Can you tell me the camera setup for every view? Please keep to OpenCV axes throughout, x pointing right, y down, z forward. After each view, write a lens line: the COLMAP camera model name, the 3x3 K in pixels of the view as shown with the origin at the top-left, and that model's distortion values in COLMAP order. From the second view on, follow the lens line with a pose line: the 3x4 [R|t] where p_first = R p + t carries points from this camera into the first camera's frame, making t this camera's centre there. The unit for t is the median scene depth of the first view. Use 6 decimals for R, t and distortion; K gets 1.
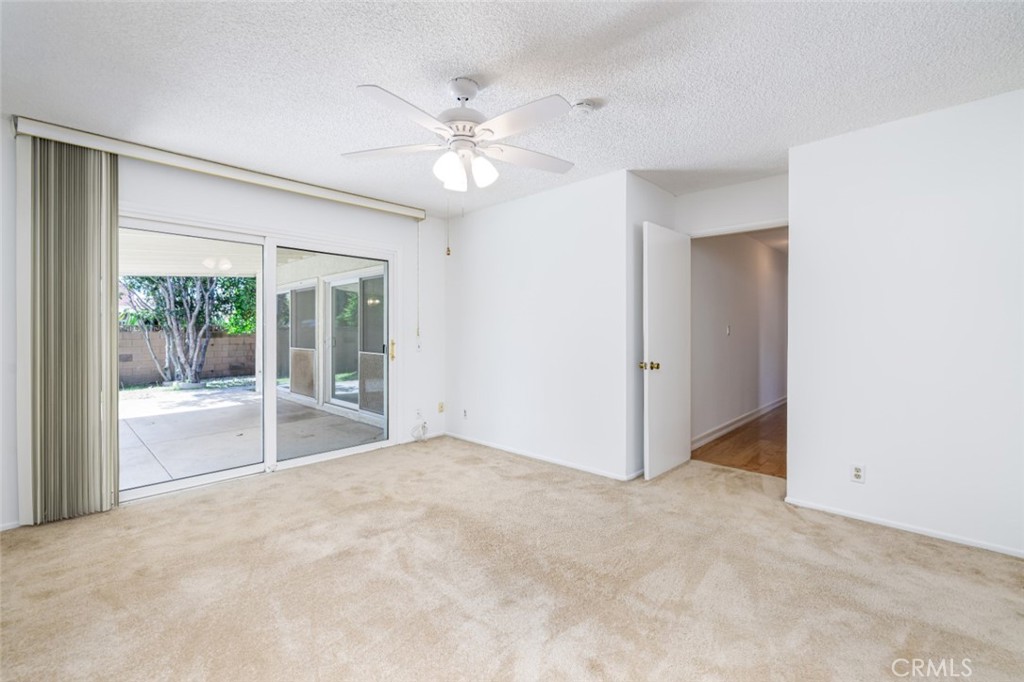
lens RADIAL K [[433.2, 0, 508.3], [0, 433.2, 332.4], [0, 0, 1]] dist [0.000631, -0.000295]
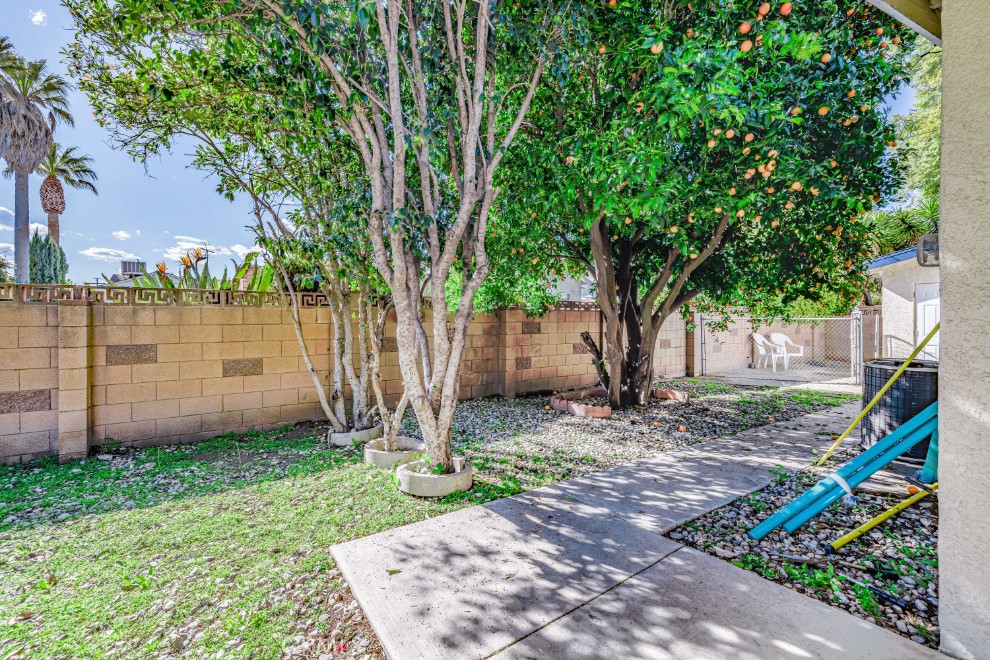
lens RADIAL K [[418.9, 0, 491.5], [0, 418.9, 321.7], [0, 0, 1]] dist [0.000631, -0.000295]
pose [[0.977920, 0.003601, -0.208947, -0.949781], [-0.003758, 0.999993, -0.000355, 0.023033], [0.208944, 0.001133, 0.977927, 1.087085]]
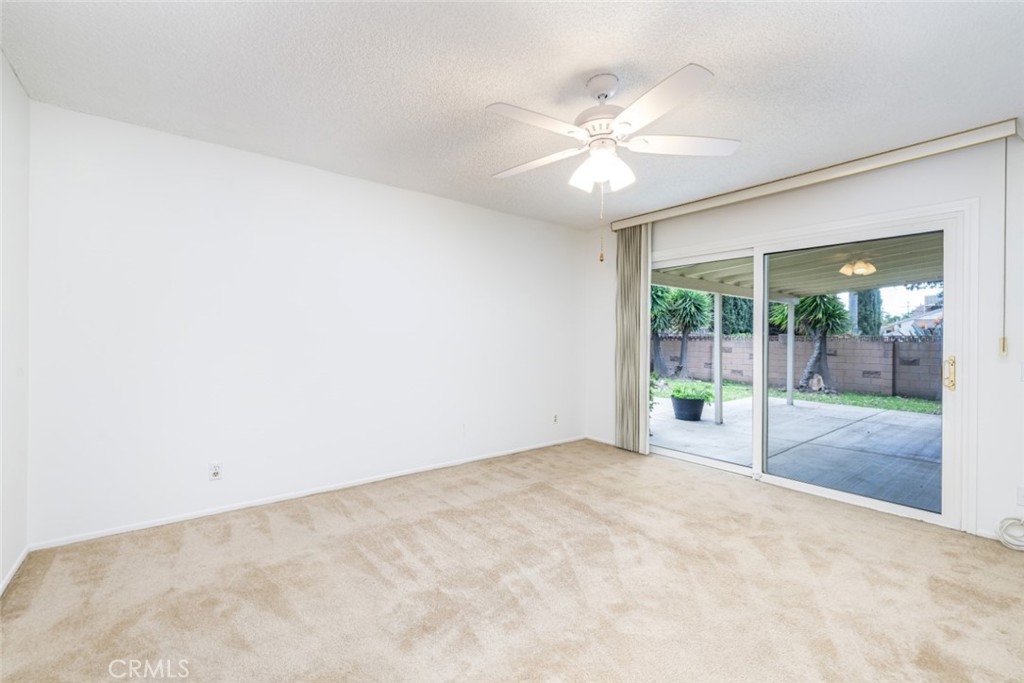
lens RADIAL K [[432.9, 0, 498.2], [0, 432.9, 340.3], [0, 0, 1]] dist [0.000780, 0.000026]
pose [[-0.154447, 0.005413, -0.987986, 0.272307], [-0.012086, 0.999900, 0.007368, -0.000626], [0.987927, 0.013079, -0.154366, 0.287857]]
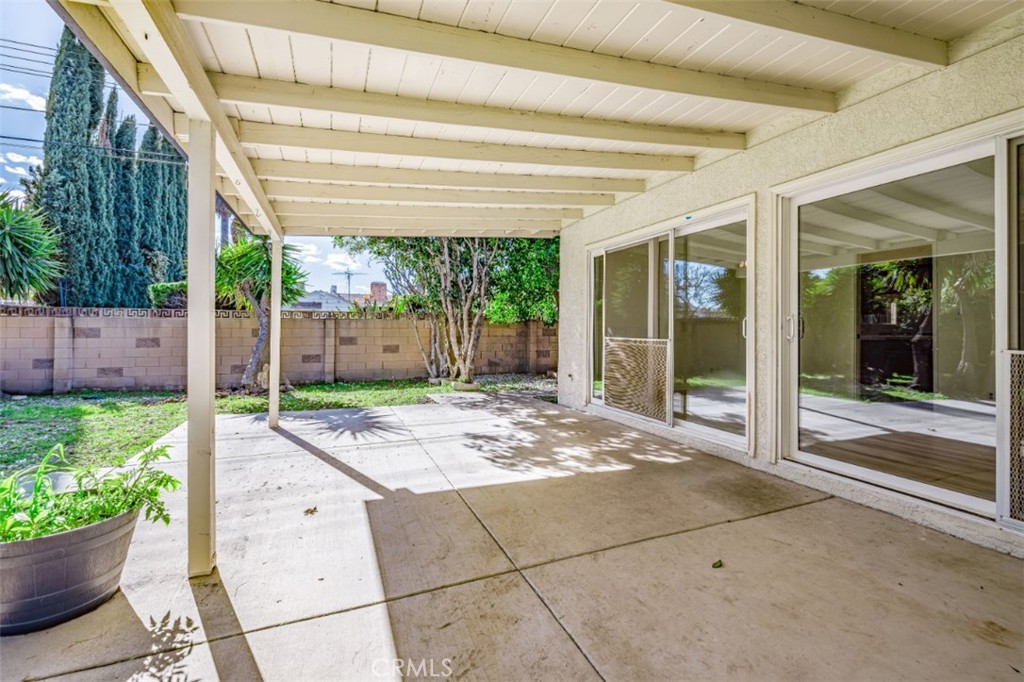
lens RADIAL K [[433.2, 0, 508.3], [0, 433.2, 332.4], [0, 0, 1]] dist [0.000631, -0.000295]
pose [[0.912676, 0.013122, -0.408472, -0.501495], [-0.011009, 0.999911, 0.007524, 0.026607], [0.408535, -0.002370, 0.912740, 0.459577]]
